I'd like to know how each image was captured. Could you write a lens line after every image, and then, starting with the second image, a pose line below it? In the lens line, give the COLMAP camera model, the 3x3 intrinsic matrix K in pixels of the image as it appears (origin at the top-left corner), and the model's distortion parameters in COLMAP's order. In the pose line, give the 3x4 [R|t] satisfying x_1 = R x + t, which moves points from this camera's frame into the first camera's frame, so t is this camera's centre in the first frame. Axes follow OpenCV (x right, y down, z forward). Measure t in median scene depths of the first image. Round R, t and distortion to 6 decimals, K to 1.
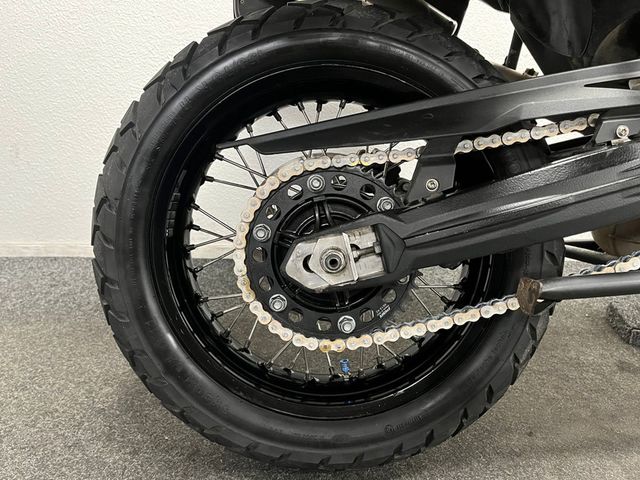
lens RADIAL K [[491.1, 0, 314.0], [0, 491.1, 239.2], [0, 0, 1]] dist [0.062582, -0.081515]
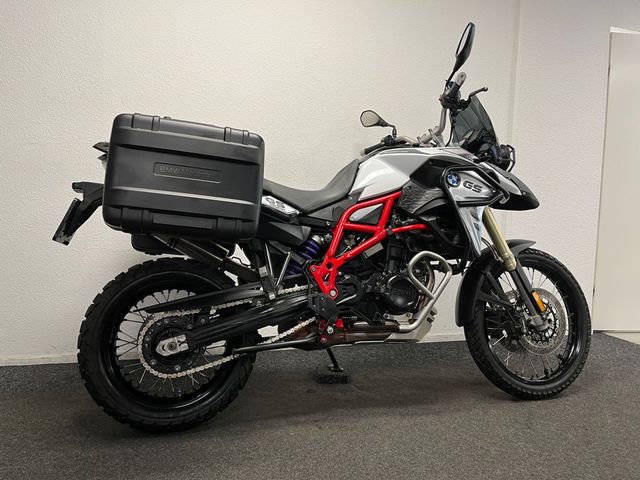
lens RADIAL K [[491.1, 0, 319.3], [0, 491.1, 238.8], [0, 0, 1]] dist [0.062582, -0.081515]
pose [[0.963721, -0.002713, 0.266898, 0.098146], [0.061518, 0.975284, -0.212218, 0.096887], [-0.259726, 0.220938, 0.940069, -2.244183]]
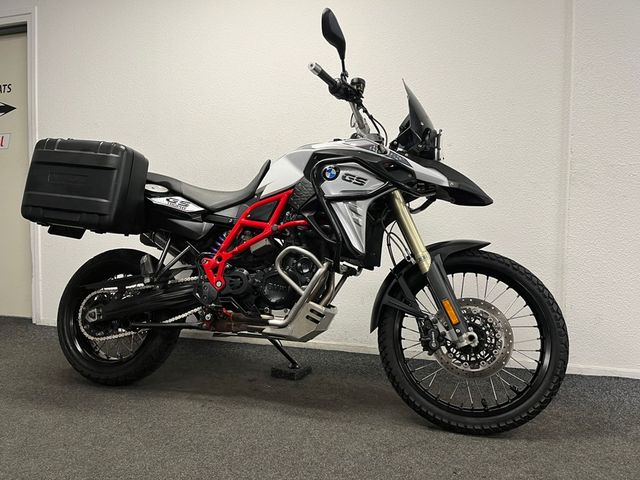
lens RADIAL K [[491.1, 0, 317.8], [0, 491.1, 238.3], [0, 0, 1]] dist [0.062582, -0.081515]
pose [[0.955880, 0.011428, -0.293534, 2.805729], [-0.086133, 0.966227, -0.242870, 0.247445], [0.280845, 0.257438, 0.924582, -2.285611]]
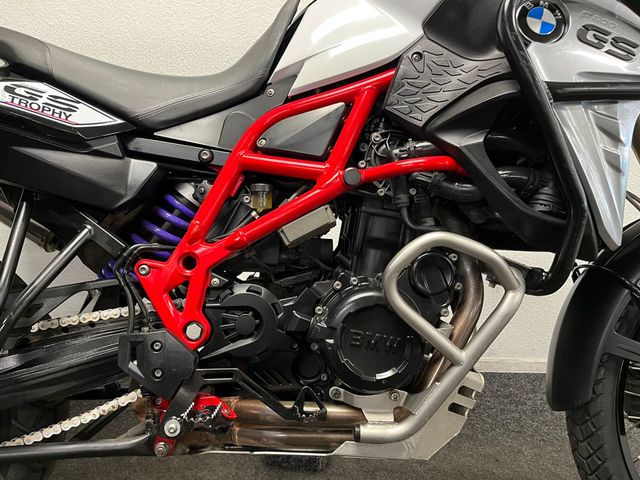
lens RADIAL K [[491.1, 0, 324.4], [0, 491.1, 238.4], [0, 0, 1]] dist [0.062582, -0.081515]
pose [[0.999862, 0.006962, 0.015090, 1.393730], [-0.005210, 0.993560, -0.113184, -0.338662], [-0.015781, 0.113090, 0.993459, -0.424614]]
